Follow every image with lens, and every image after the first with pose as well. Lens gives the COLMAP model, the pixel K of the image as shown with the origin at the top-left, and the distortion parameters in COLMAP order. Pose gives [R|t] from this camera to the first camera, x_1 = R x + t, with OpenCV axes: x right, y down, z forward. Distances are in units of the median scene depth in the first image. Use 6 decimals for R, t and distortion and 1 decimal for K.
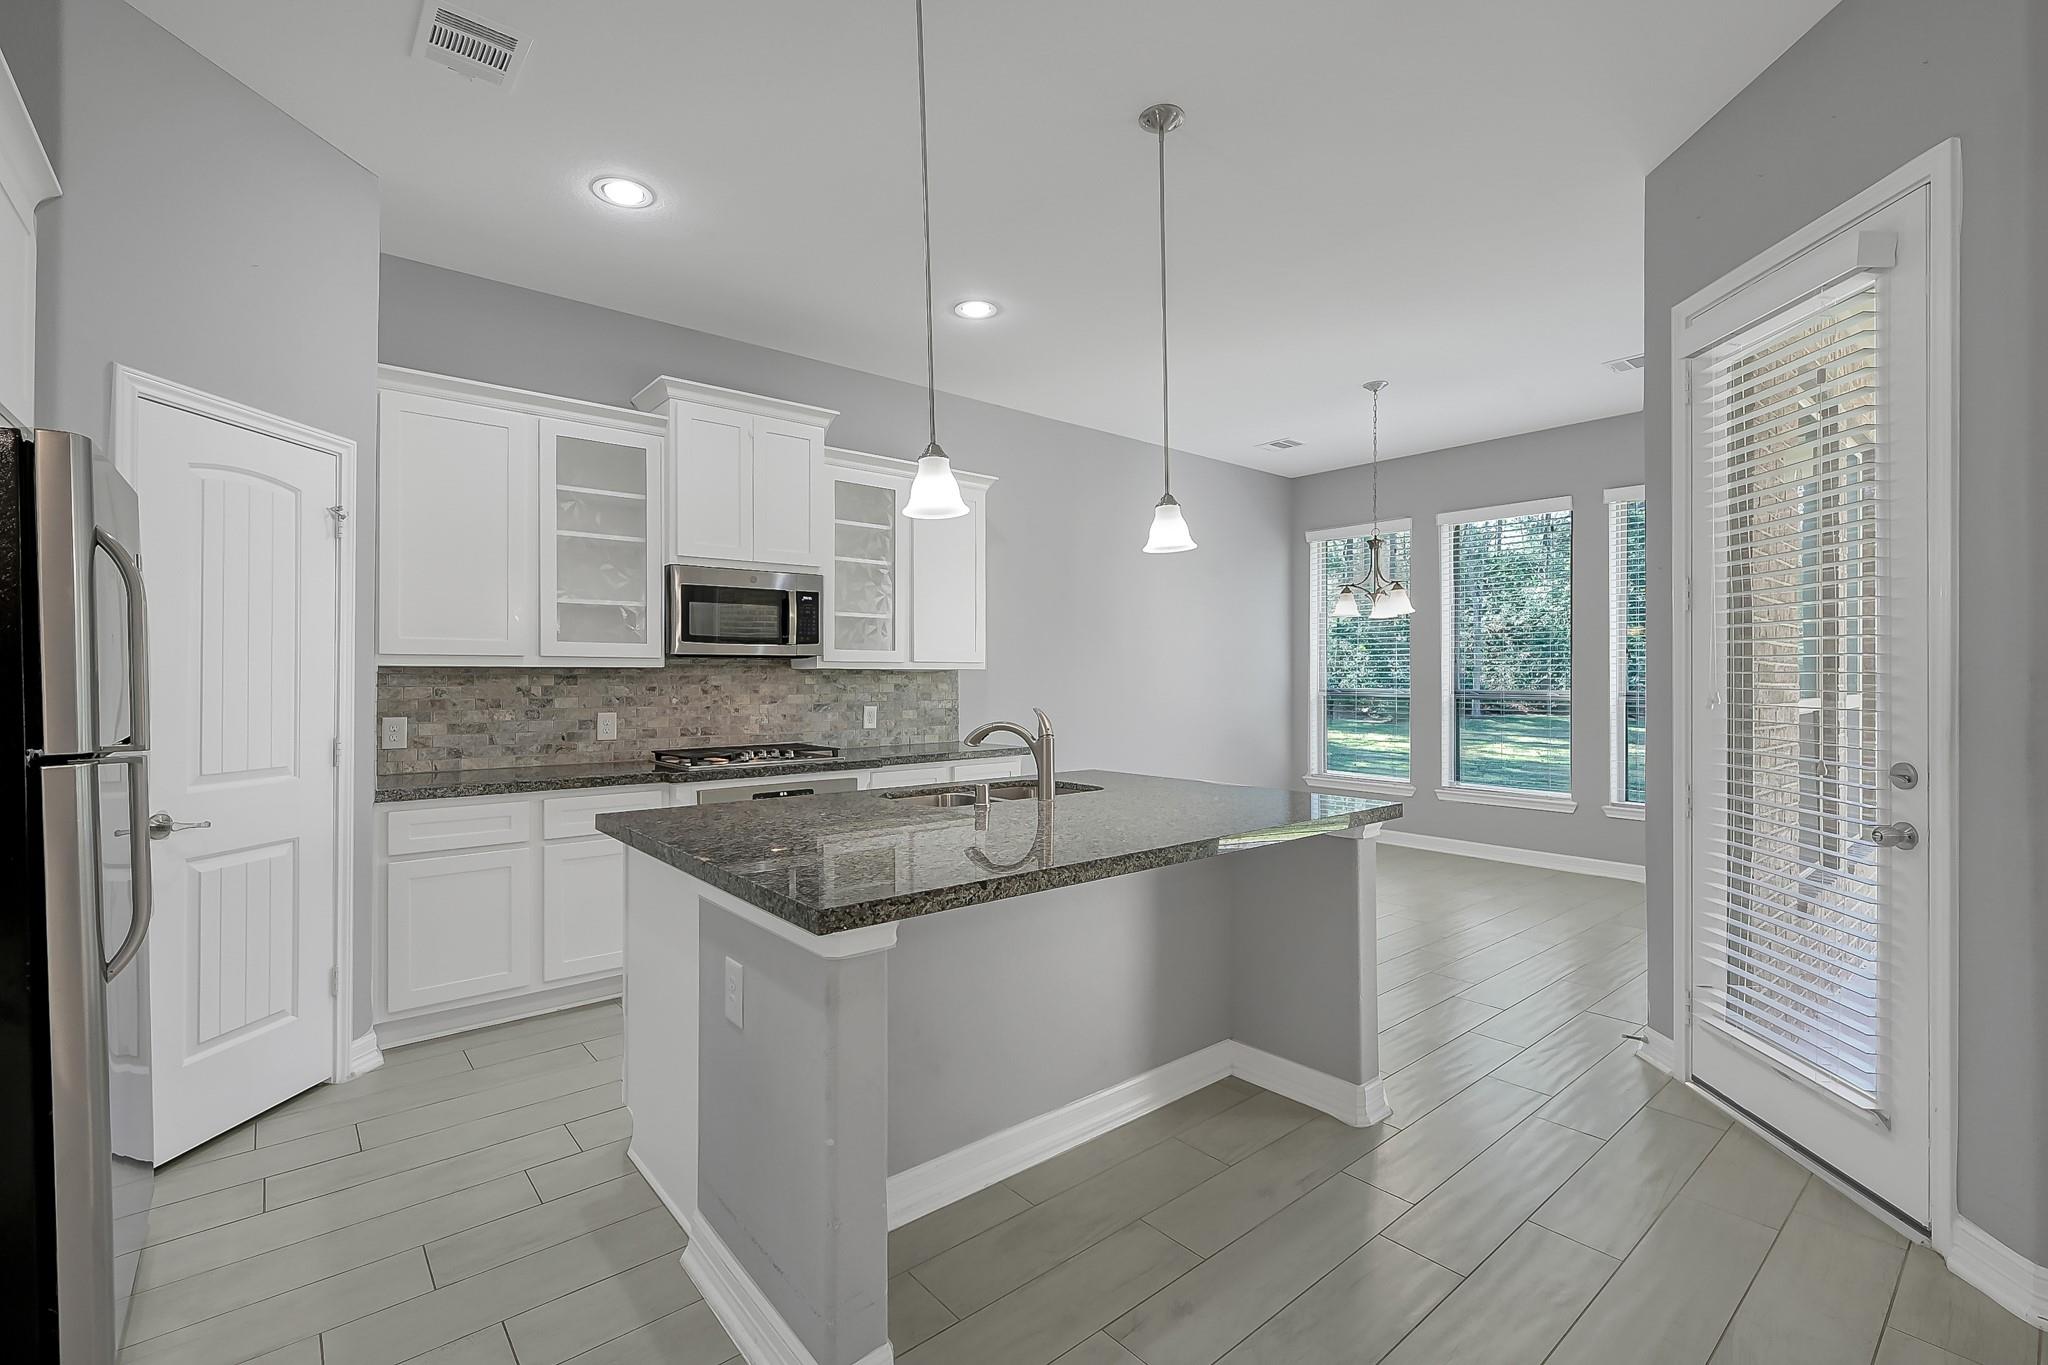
lens RADIAL K [[871.6, 0, 998.0], [0, 871.6, 677.2], [0, 0, 1]] dist [-0.028841, -0.000102]
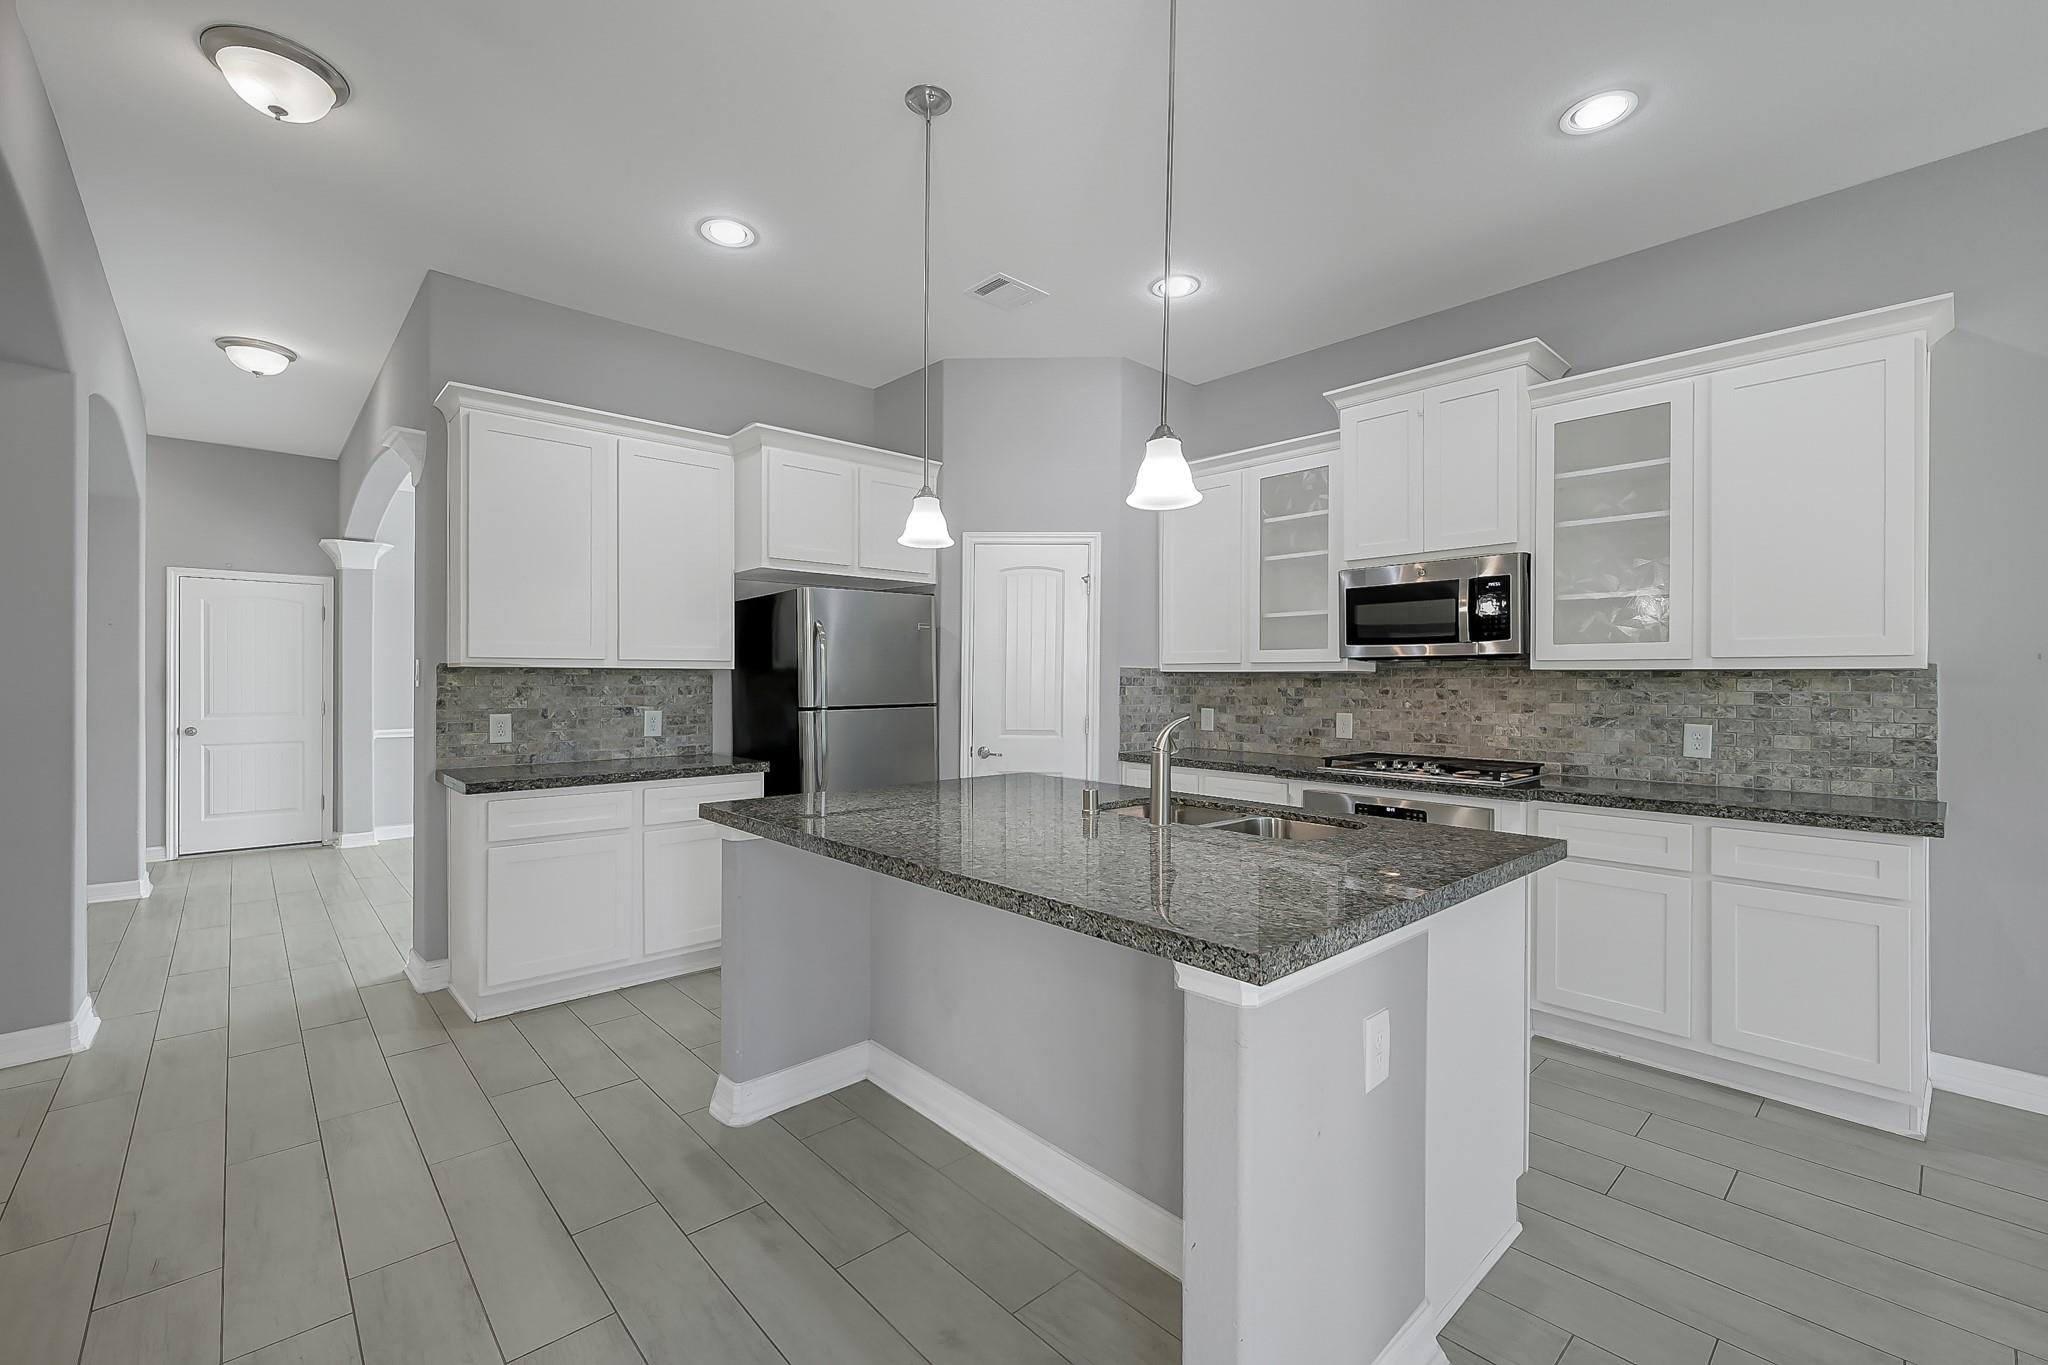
lens RADIAL K [[860.9, 0, 1009.2], [0, 860.9, 684.3], [0, 0, 1]] dist [0.000957, 0.000069]
pose [[0.055716, 0.007768, -0.998416, 0.591168], [-0.002153, 0.999968, 0.007659, -0.002405], [0.998444, 0.001723, 0.055731, 0.517493]]
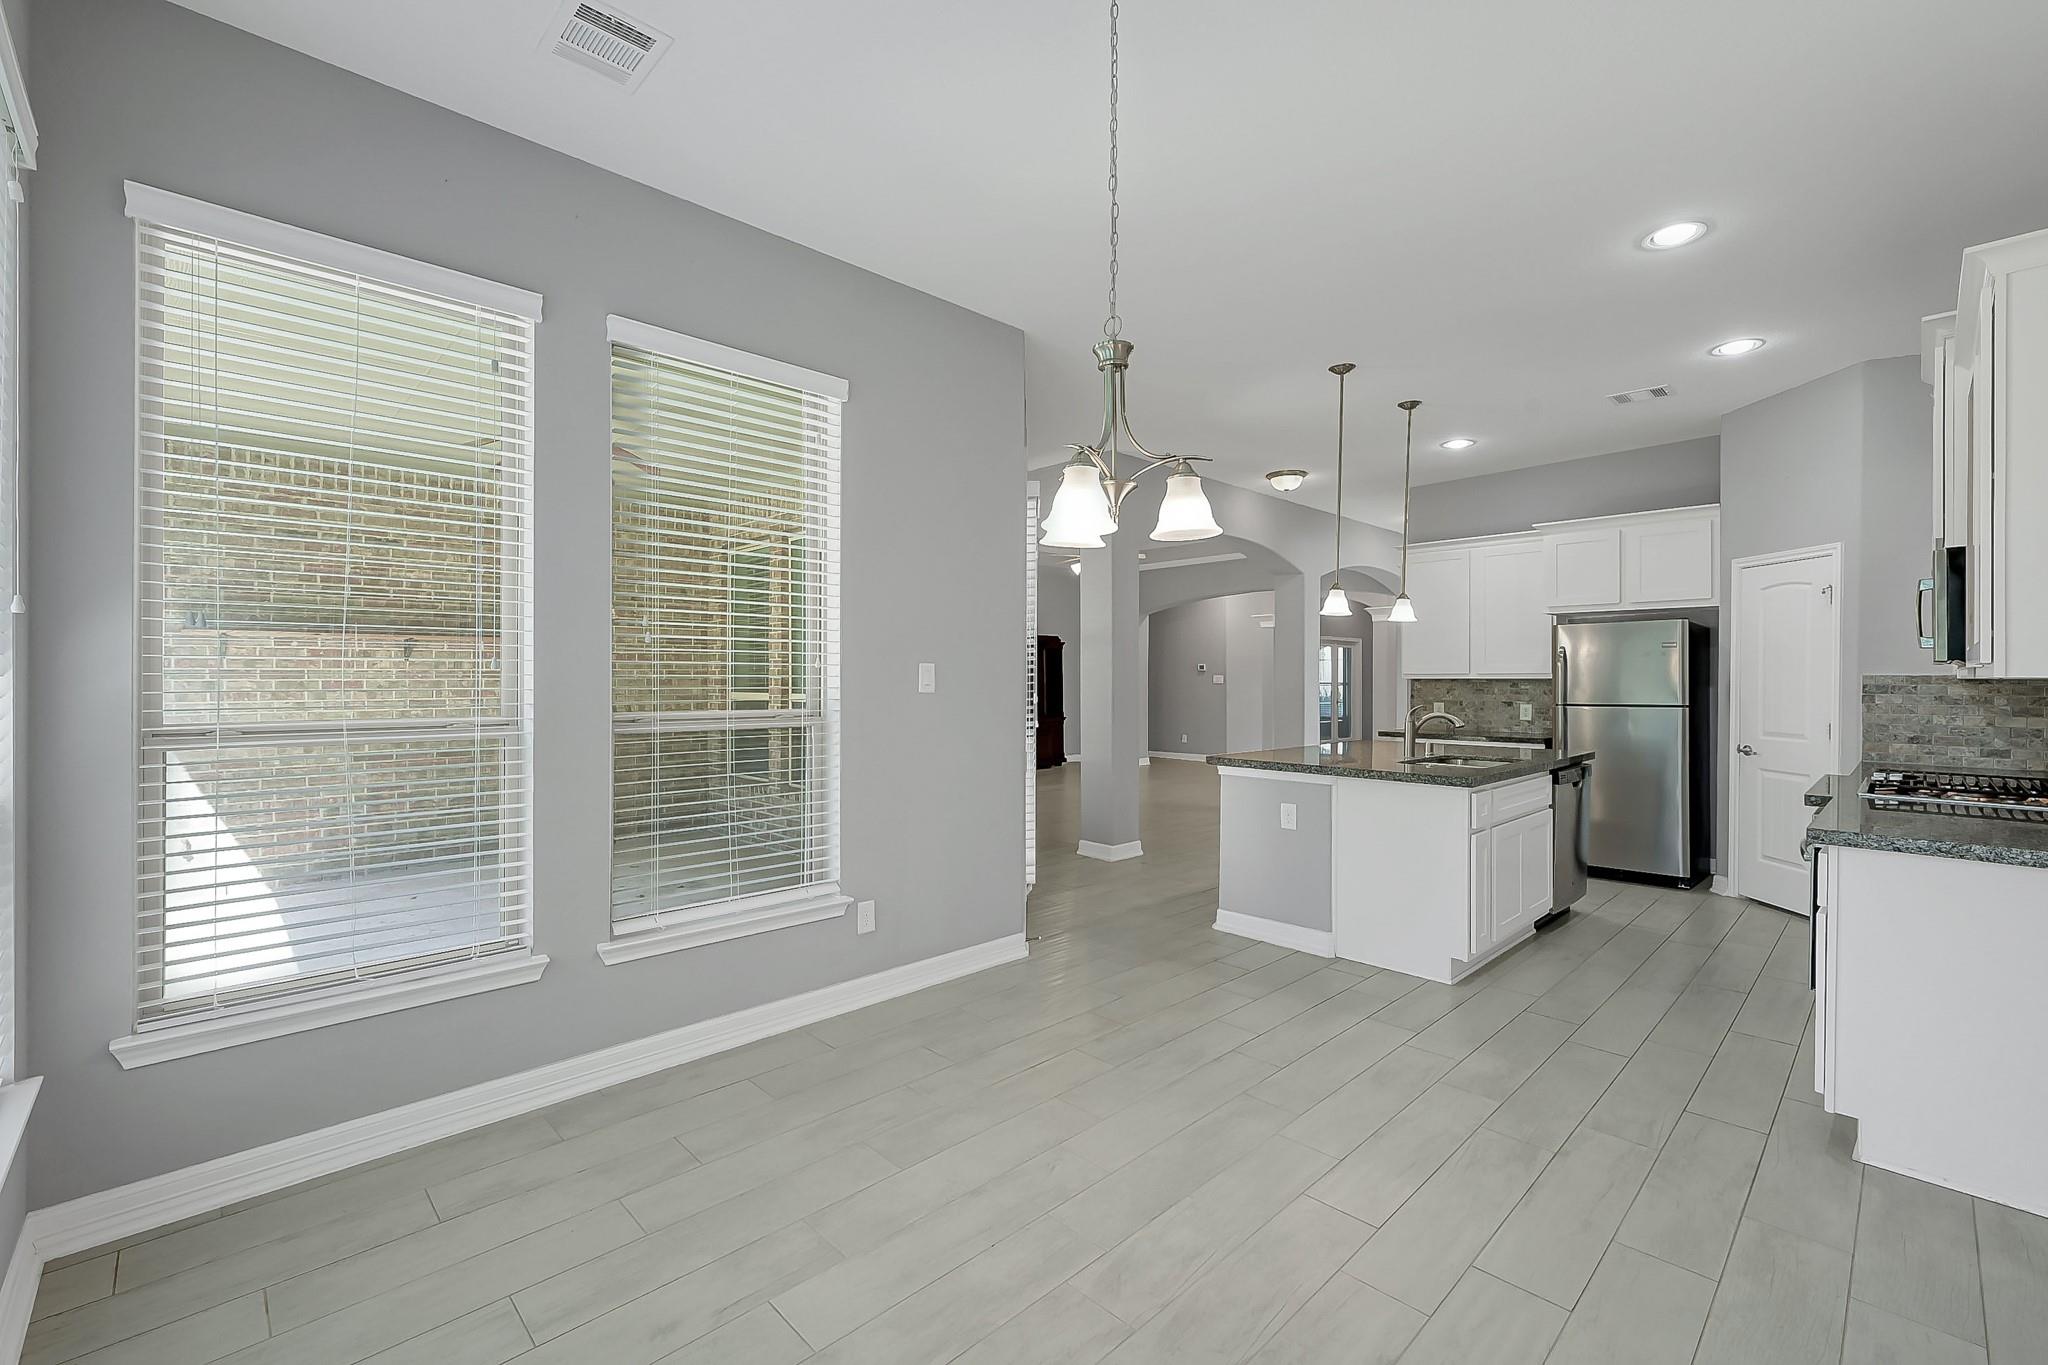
lens RADIAL K [[860.9, 0, 1009.2], [0, 860.9, 684.3], [0, 0, 1]] dist [0.000957, 0.000069]
pose [[-0.997680, -0.000020, -0.068076, 0.649633], [-0.000428, 0.999982, 0.005977, -0.010476], [0.068075, 0.005992, -0.997662, 1.760423]]
